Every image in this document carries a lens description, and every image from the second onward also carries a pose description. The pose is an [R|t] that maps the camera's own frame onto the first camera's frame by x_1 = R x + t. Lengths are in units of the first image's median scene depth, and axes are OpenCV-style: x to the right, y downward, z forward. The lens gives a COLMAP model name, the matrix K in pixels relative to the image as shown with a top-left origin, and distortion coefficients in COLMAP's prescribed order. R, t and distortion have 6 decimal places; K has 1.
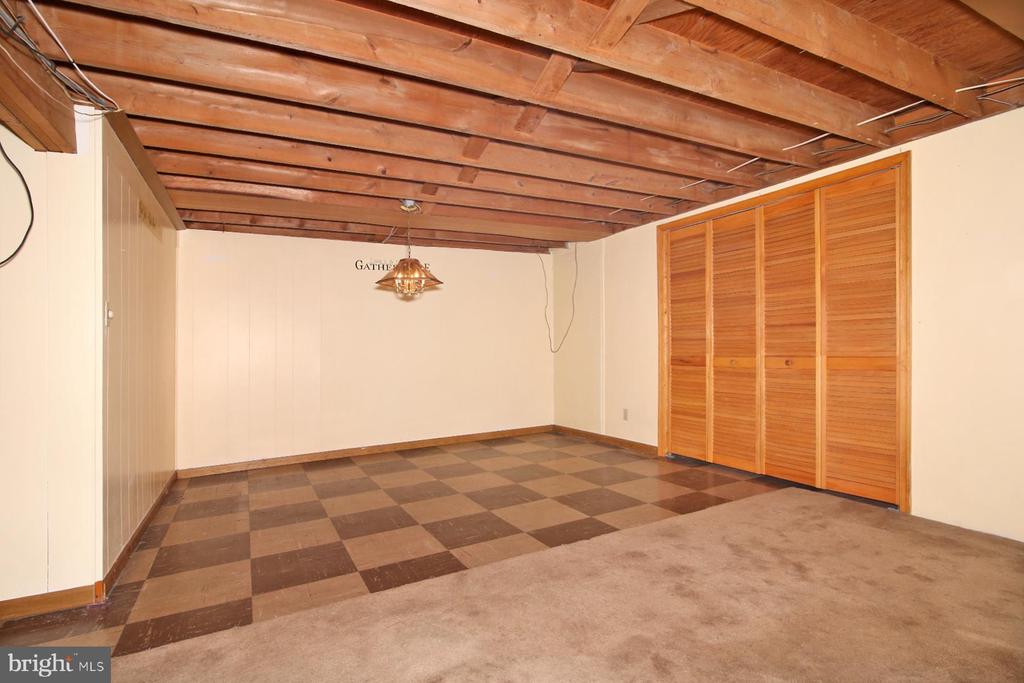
lens RADIAL K [[502.2, 0, 512.0], [0, 502.2, 341.5], [0, 0, 1]] dist [-0.000759, -0.000125]
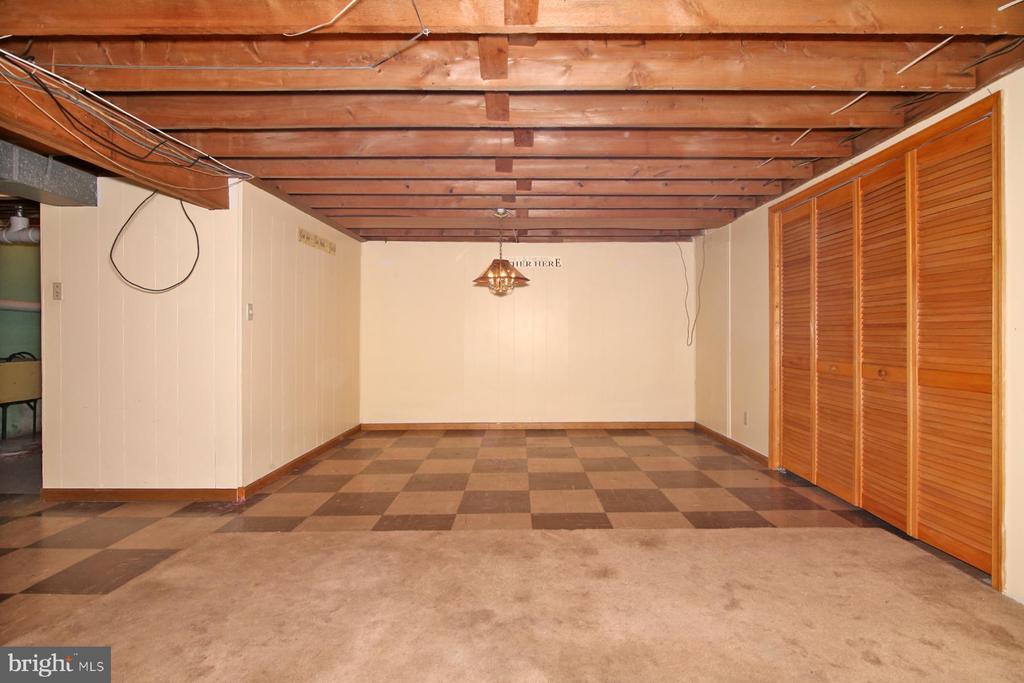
lens RADIAL K [[494.4, 0, 514.2], [0, 494.4, 333.1], [0, 0, 1]] dist [0.016798, -0.000320]
pose [[0.886386, 0.025259, -0.462258, 0.395339], [-0.018991, 0.999654, 0.018210, -0.024004], [0.462558, -0.007362, 0.886559, 0.026913]]
